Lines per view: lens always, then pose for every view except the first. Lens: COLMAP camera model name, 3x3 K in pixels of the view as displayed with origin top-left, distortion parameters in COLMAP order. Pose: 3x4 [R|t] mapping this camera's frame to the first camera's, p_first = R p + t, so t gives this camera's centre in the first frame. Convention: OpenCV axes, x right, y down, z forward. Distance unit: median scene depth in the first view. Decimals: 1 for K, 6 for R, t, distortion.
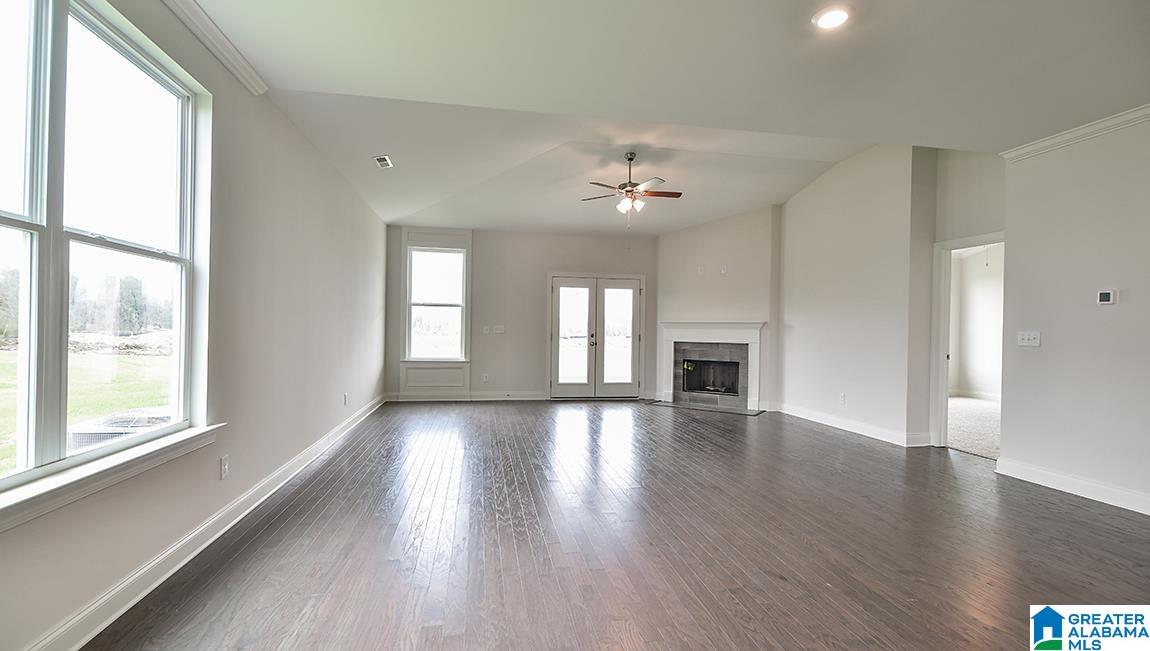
lens RADIAL K [[510.6, 0, 575.0], [0, 510.6, 325.5], [0, 0, 1]] dist [0.015764, -0.010002]
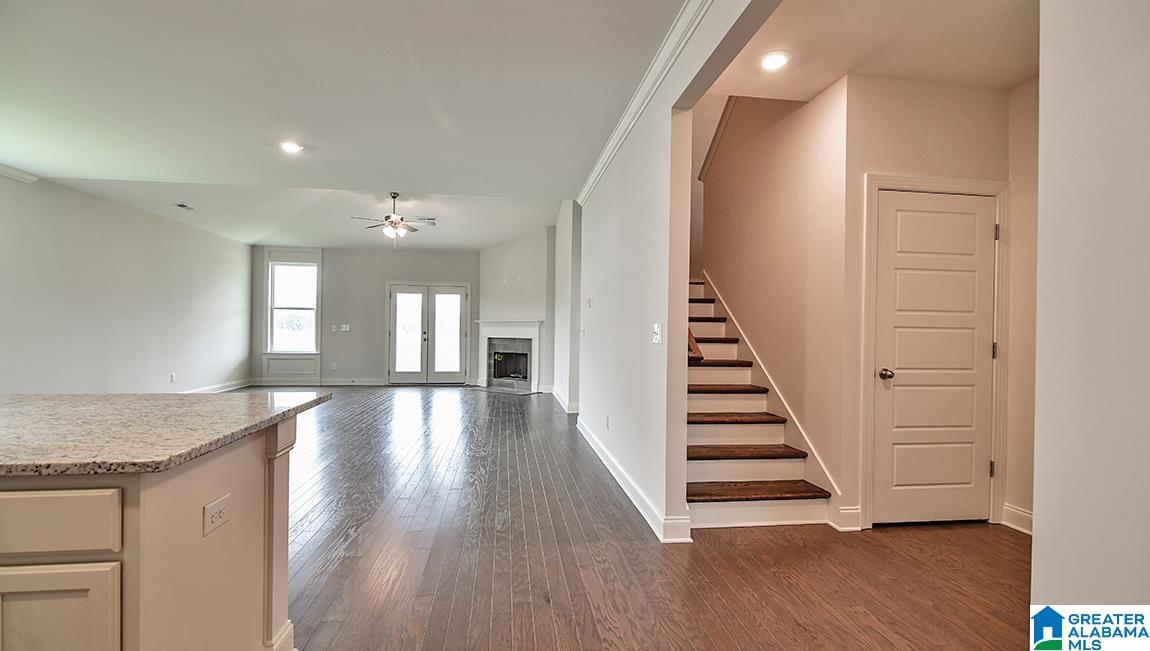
lens RADIAL K [[510.6, 0, 575.0], [0, 510.6, 325.5], [0, 0, 1]] dist [0.015764, -0.010002]
pose [[0.998573, -0.004134, -0.053252, 0.474678], [0.004024, 0.999990, -0.002183, 0.006889], [0.053261, 0.001965, 0.998579, -0.211908]]
